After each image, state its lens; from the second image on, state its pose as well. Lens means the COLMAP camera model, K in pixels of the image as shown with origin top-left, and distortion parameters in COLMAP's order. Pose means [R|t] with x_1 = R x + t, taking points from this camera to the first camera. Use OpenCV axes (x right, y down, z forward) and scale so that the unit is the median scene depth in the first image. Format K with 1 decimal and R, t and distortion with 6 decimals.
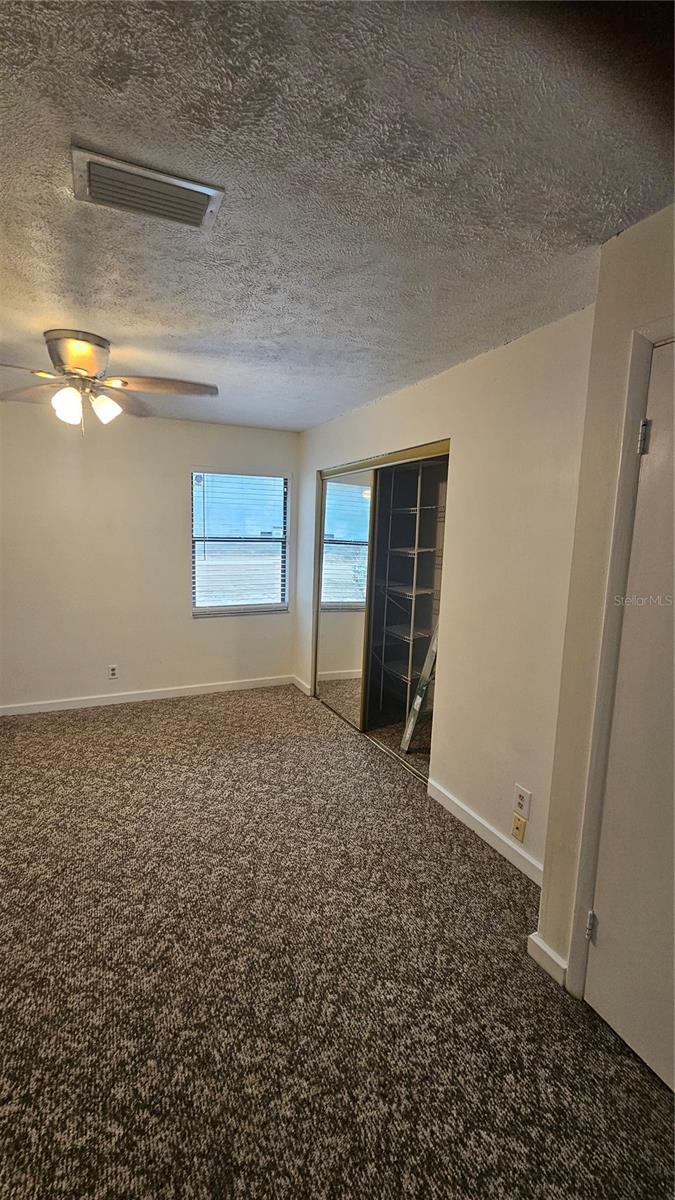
lens RADIAL K [[491.0, 0, 341.2], [0, 491.0, 591.8], [0, 0, 1]] dist [0.000344, 0.000734]
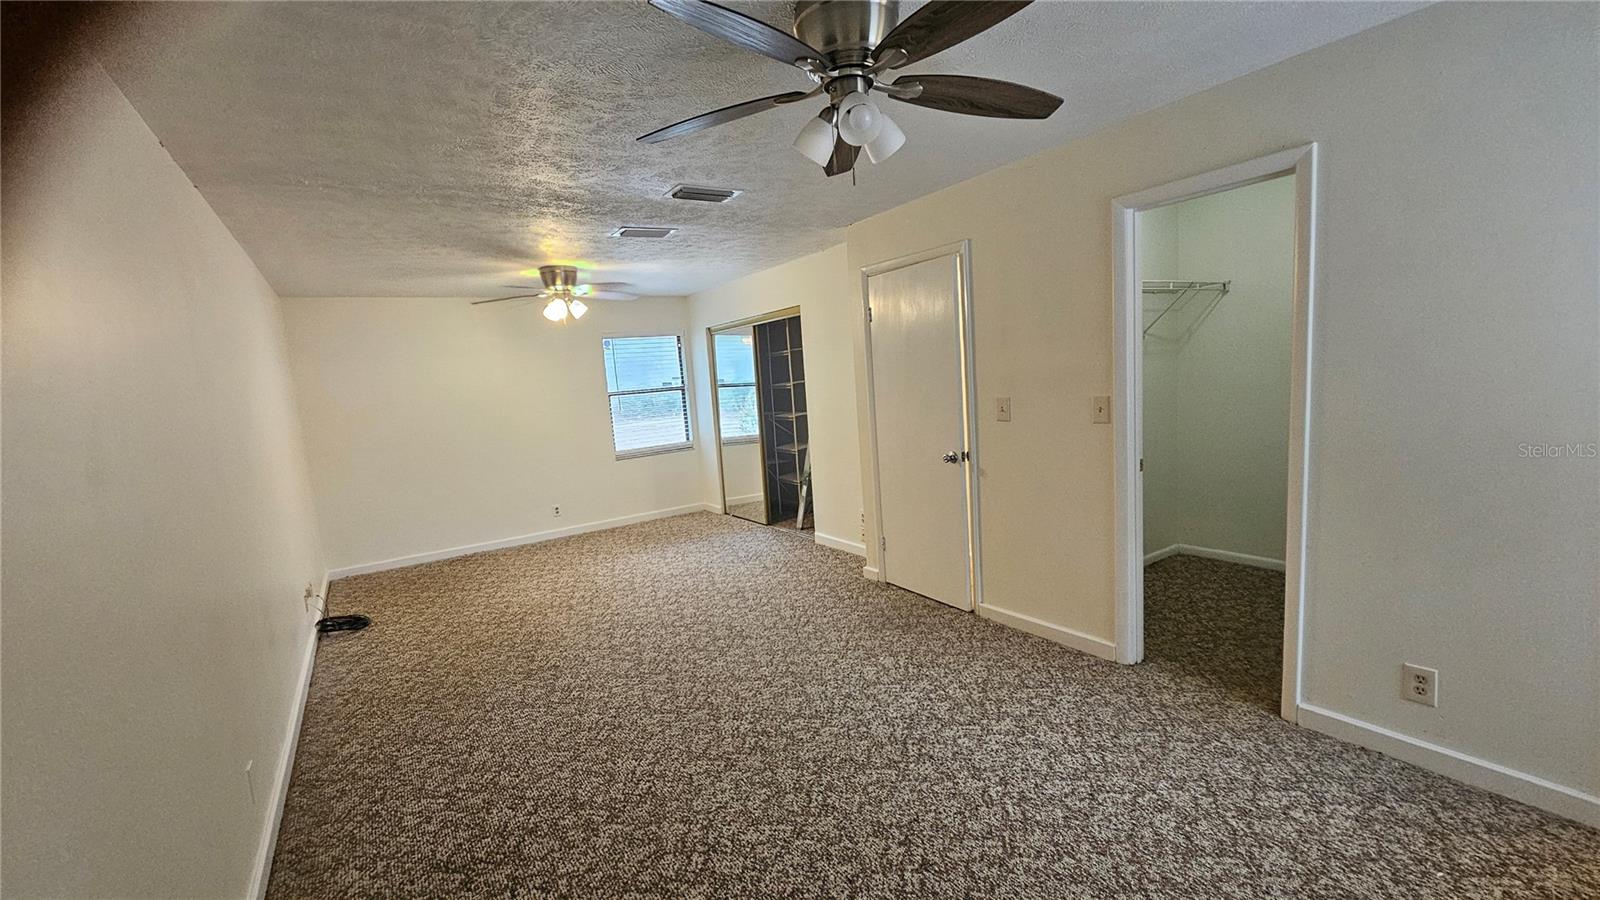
lens RADIAL K [[654.6, 0, 797.1], [0, 654.6, 462.9], [0, 0, 1]] dist [0.000344, 0.000734]
pose [[0.986625, -0.118645, 0.111775, -0.047527], [0.118269, 0.992931, 0.010016, 0.096966], [-0.112173, 0.003337, 0.993683, -0.640284]]
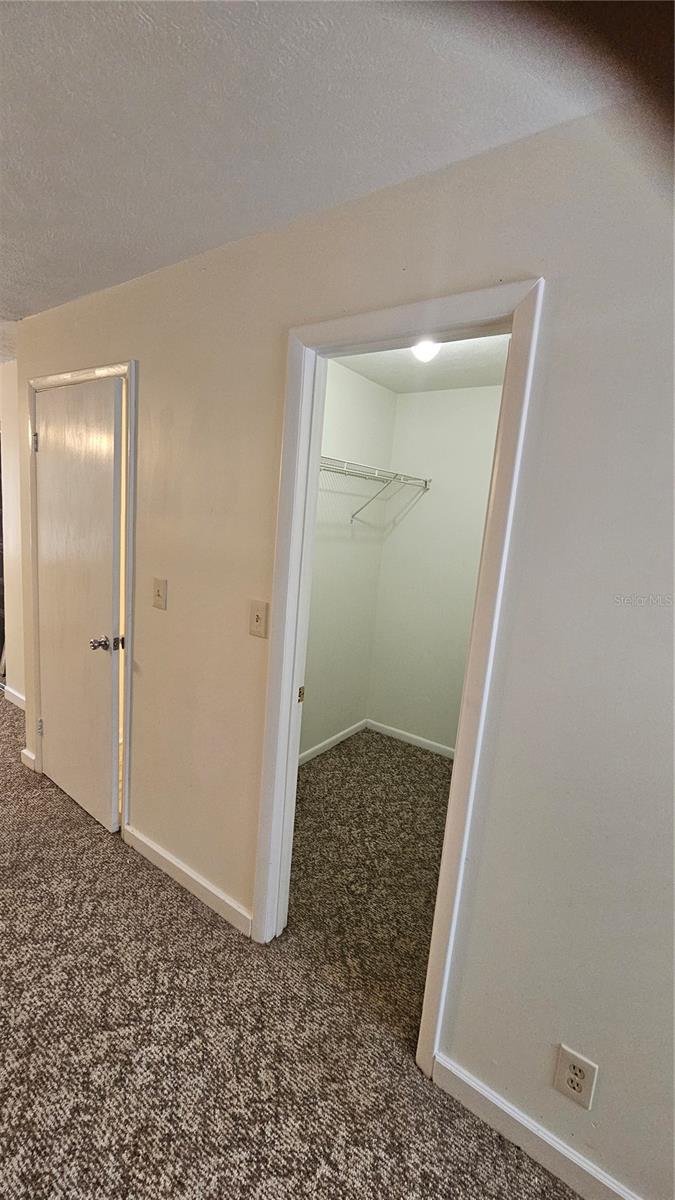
lens RADIAL K [[491.0, 0, 332.9], [0, 491.0, 597.3], [0, 0, 1]] dist [0.000344, 0.000734]
pose [[0.878025, -0.038361, 0.477074, 0.221935], [0.006586, 0.997657, 0.068099, 0.043283], [-0.478569, -0.056651, 0.876221, -0.353292]]
